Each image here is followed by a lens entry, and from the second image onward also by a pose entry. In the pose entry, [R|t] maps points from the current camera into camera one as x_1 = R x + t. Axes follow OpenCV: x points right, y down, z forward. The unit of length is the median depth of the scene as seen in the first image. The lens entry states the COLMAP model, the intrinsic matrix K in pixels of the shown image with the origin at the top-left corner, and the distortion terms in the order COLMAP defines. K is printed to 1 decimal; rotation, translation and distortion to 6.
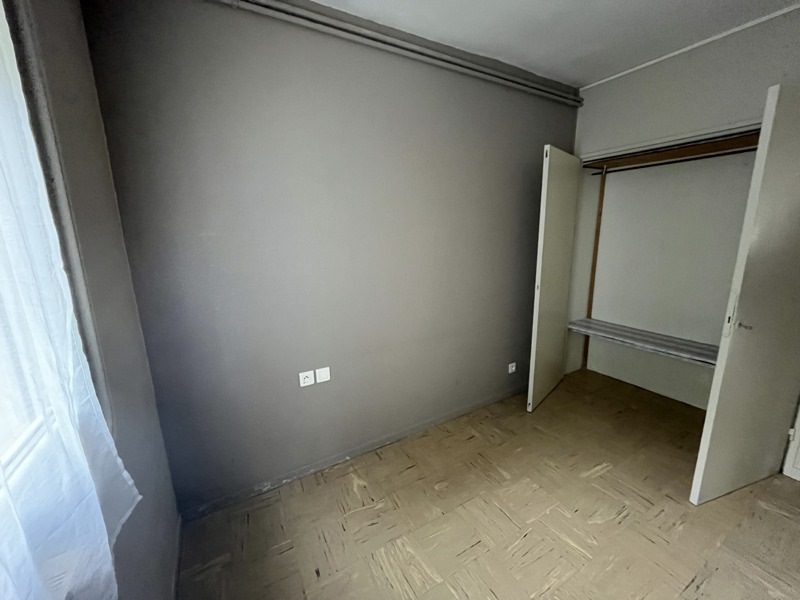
lens RADIAL K [[322.8, 0, 398.1], [0, 322.8, 300.4], [0, 0, 1]] dist [-0.000733, -0.000804]
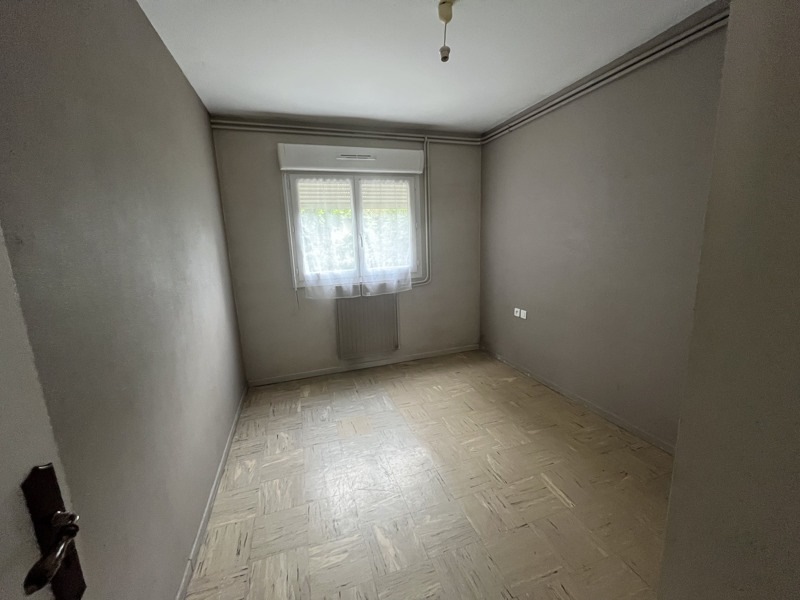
lens RADIAL K [[322.8, 0, 398.0], [0, 322.8, 302.4], [0, 0, 1]] dist [-0.000733, -0.000804]
pose [[-0.205157, 0.215020, -0.954818, 1.540738], [-0.162512, 0.954543, 0.249876, -0.150397], [0.965143, 0.206434, -0.160888, 0.627637]]
